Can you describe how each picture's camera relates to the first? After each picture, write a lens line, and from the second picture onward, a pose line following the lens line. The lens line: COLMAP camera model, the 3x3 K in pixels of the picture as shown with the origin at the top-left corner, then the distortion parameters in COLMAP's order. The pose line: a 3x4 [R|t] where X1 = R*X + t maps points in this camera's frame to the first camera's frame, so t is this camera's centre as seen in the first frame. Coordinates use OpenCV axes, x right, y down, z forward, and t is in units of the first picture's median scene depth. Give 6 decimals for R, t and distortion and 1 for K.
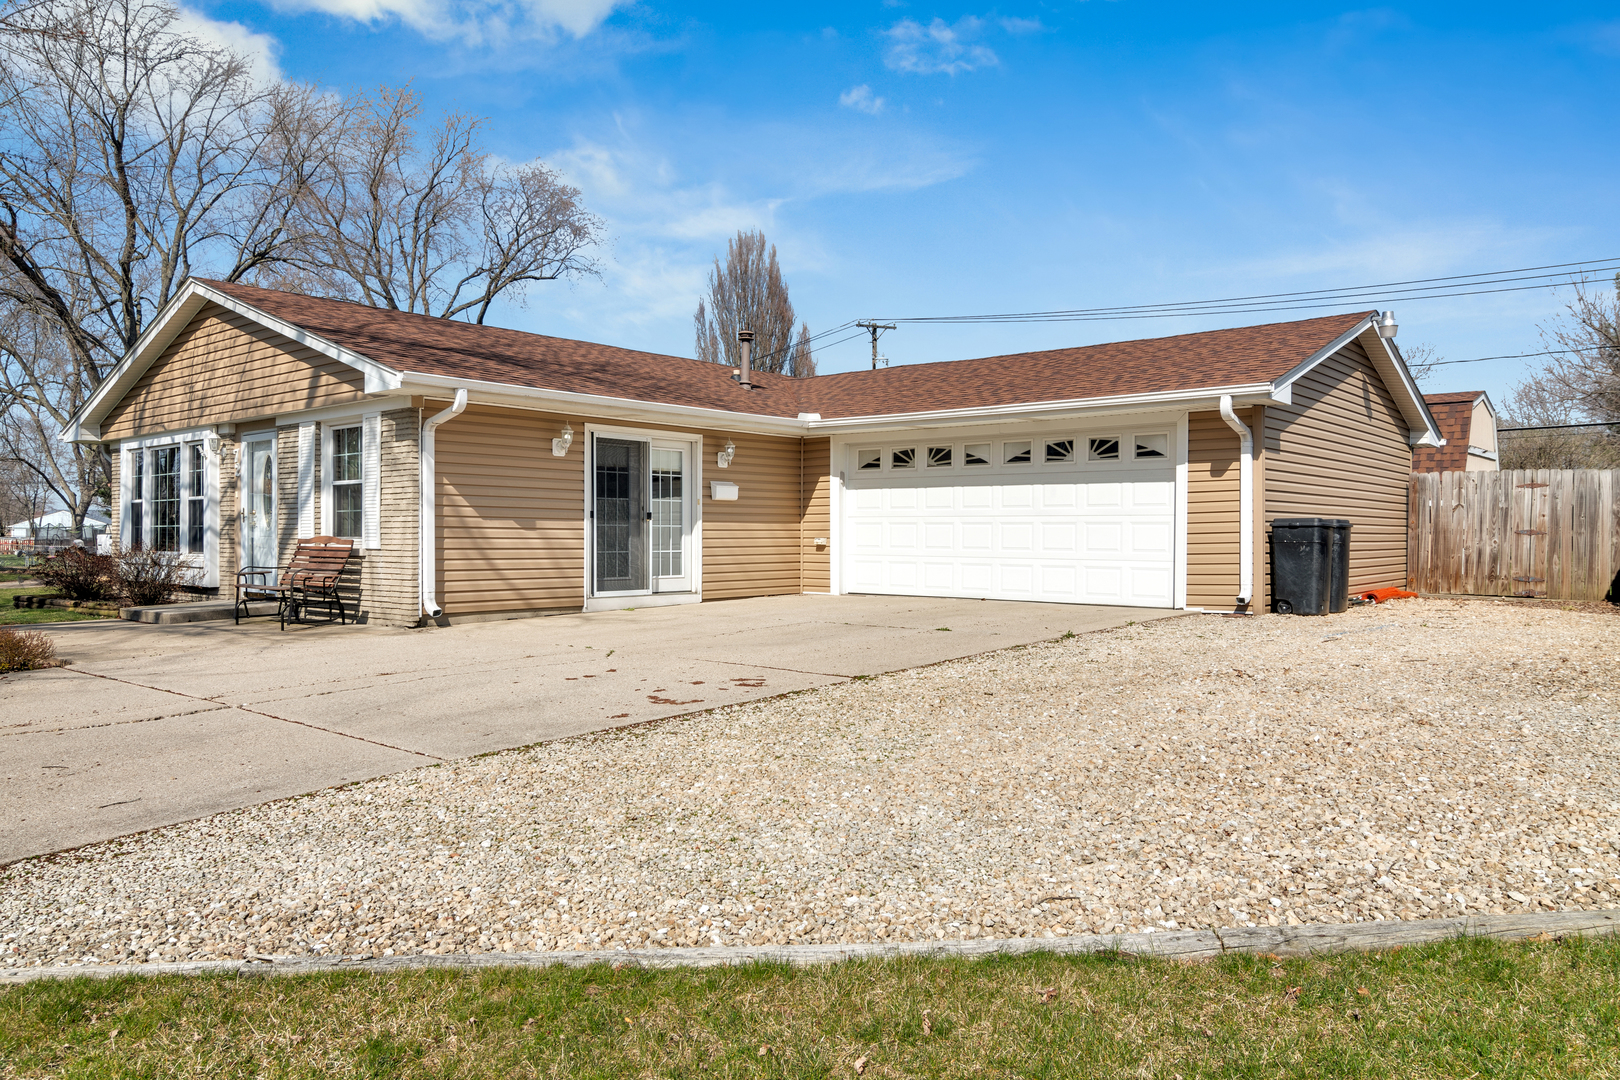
lens RADIAL K [[1134.3, 0, 805.4], [0, 1134.3, 537.4], [0, 0, 1]] dist [-0.003521, 0.006448]
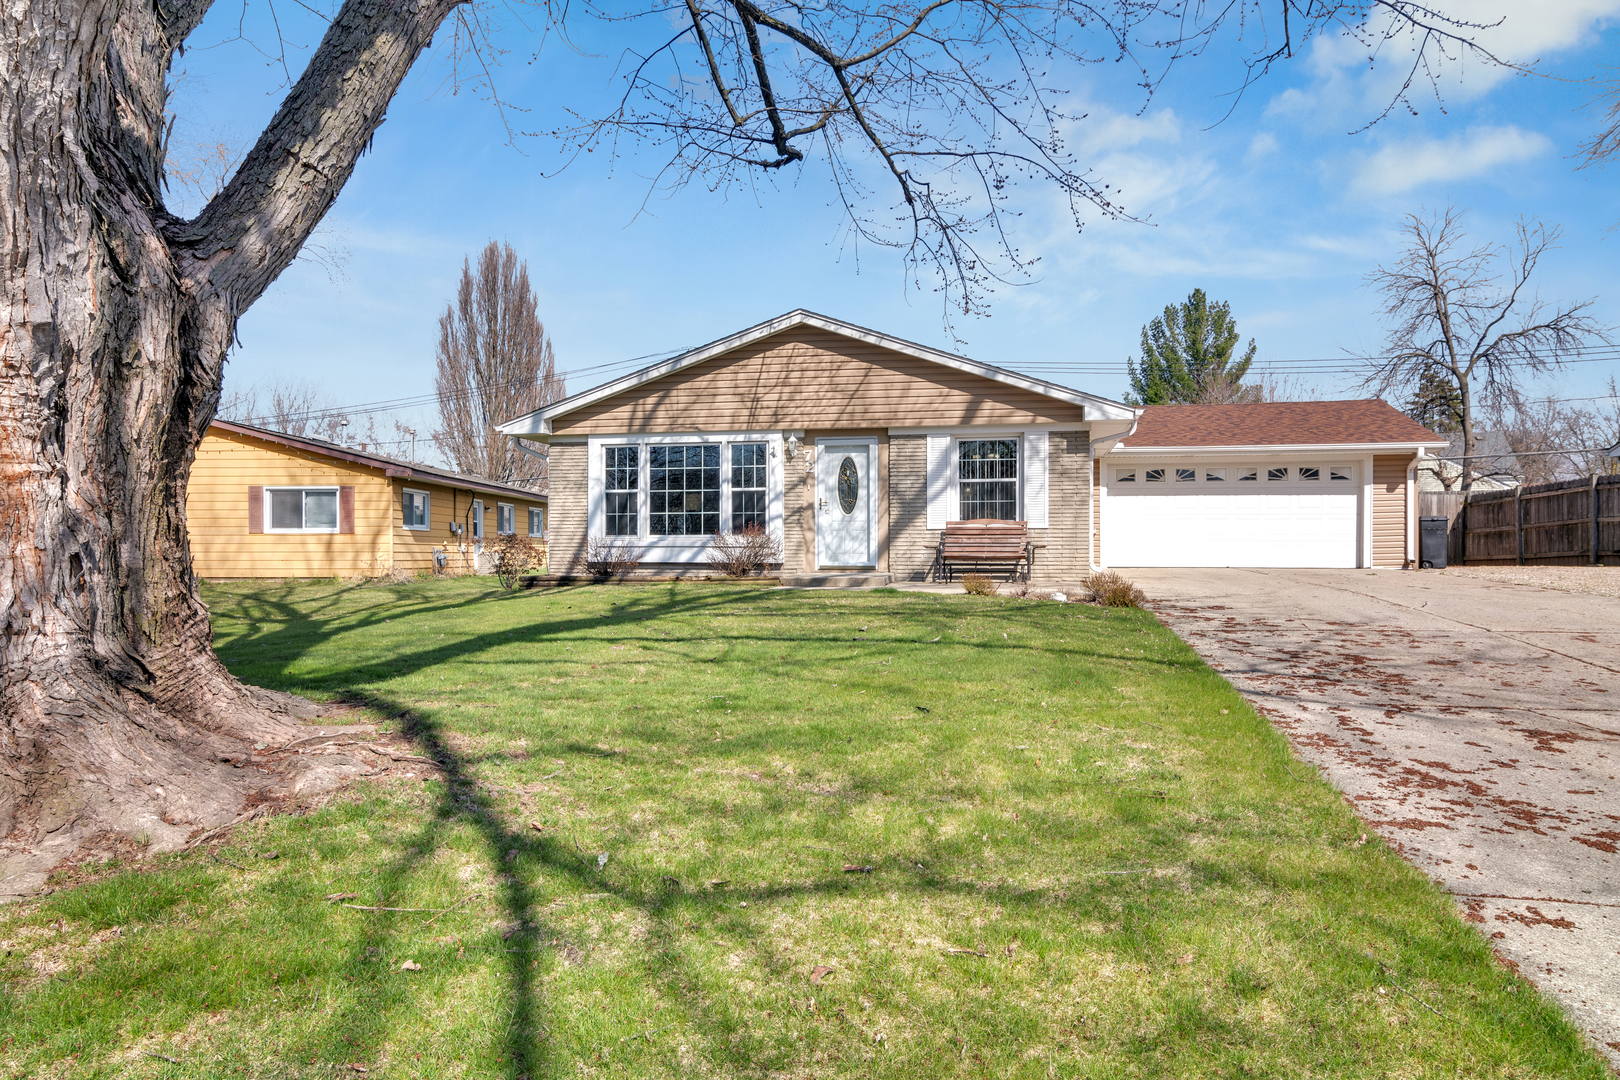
lens RADIAL K [[1134.3, 0, 798.8], [0, 1134.3, 572.2], [0, 0, 1]] dist [-0.003521, 0.006448]
pose [[0.869616, -0.009653, 0.493635, -1.115863], [0.002288, 0.999877, 0.015521, 0.035322], [-0.493724, -0.012368, 0.869531, -0.069240]]
